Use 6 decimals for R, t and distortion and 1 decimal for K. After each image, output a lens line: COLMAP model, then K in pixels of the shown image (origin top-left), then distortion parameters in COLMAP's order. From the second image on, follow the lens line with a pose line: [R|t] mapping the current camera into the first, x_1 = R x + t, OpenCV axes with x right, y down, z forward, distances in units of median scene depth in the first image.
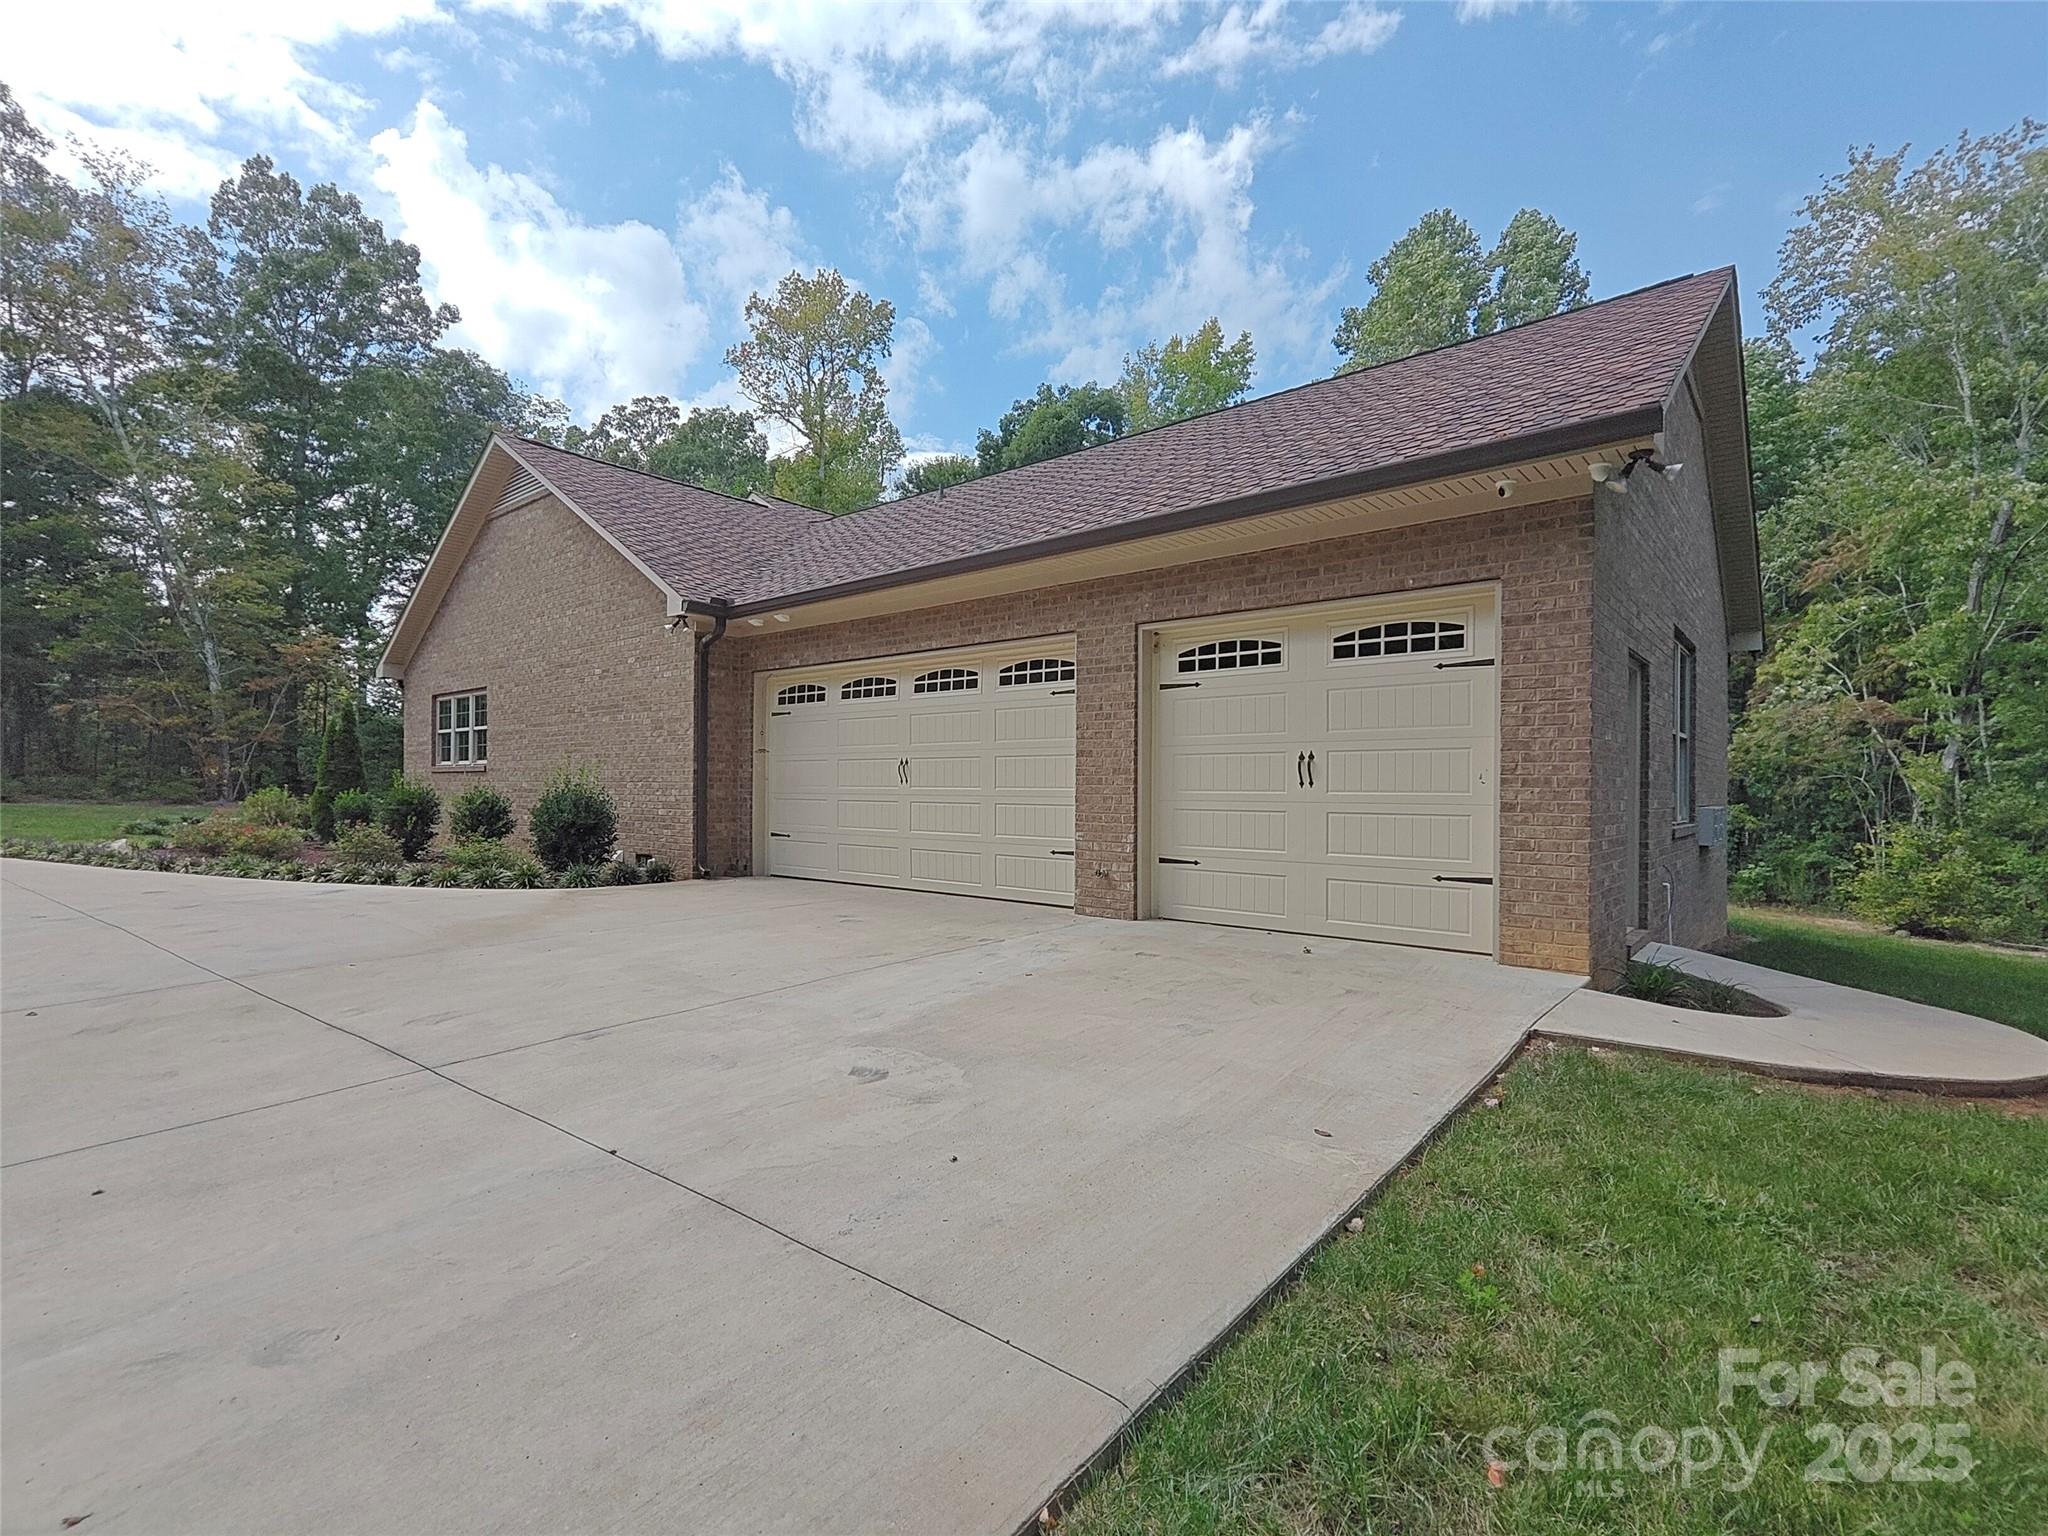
lens RADIAL K [[959.4, 0, 1042.8], [0, 959.4, 777.4], [0, 0, 1]] dist [0.004559, 0.001899]
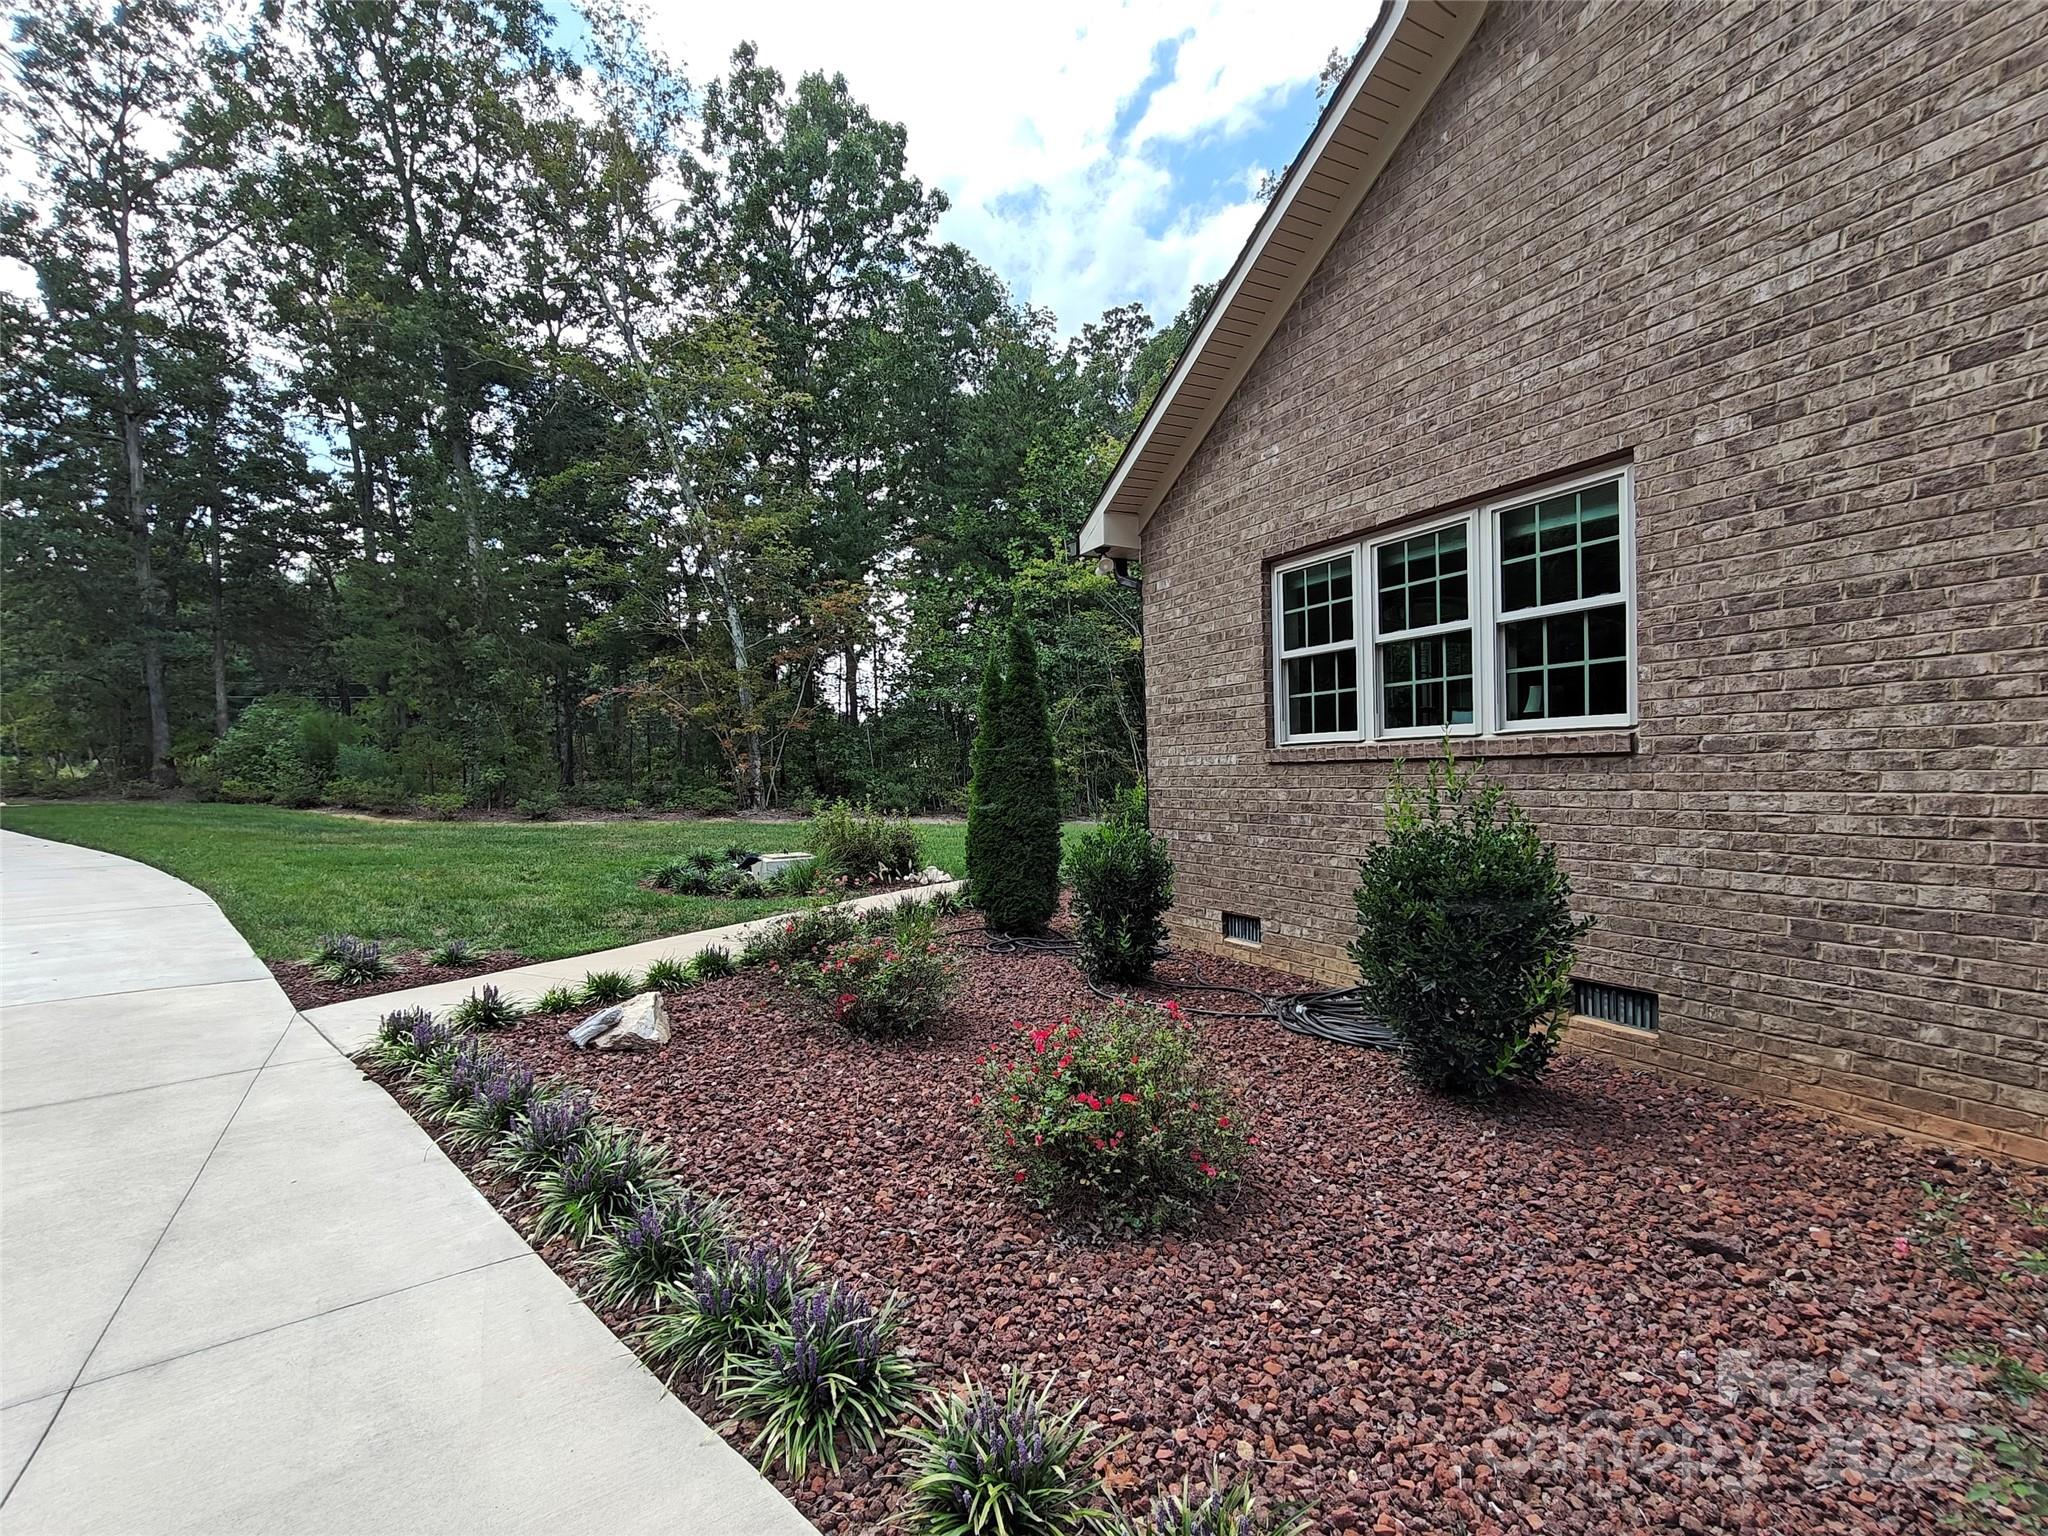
lens RADIAL K [[959.4, 0, 1019.7], [0, 959.4, 771.2], [0, 0, 1]] dist [0.004559, 0.001899]
pose [[0.919669, -0.032304, -0.391363, -0.353450], [0.039332, 0.999177, 0.009953, -0.005807], [0.390719, -0.024546, 0.920183, 0.374217]]
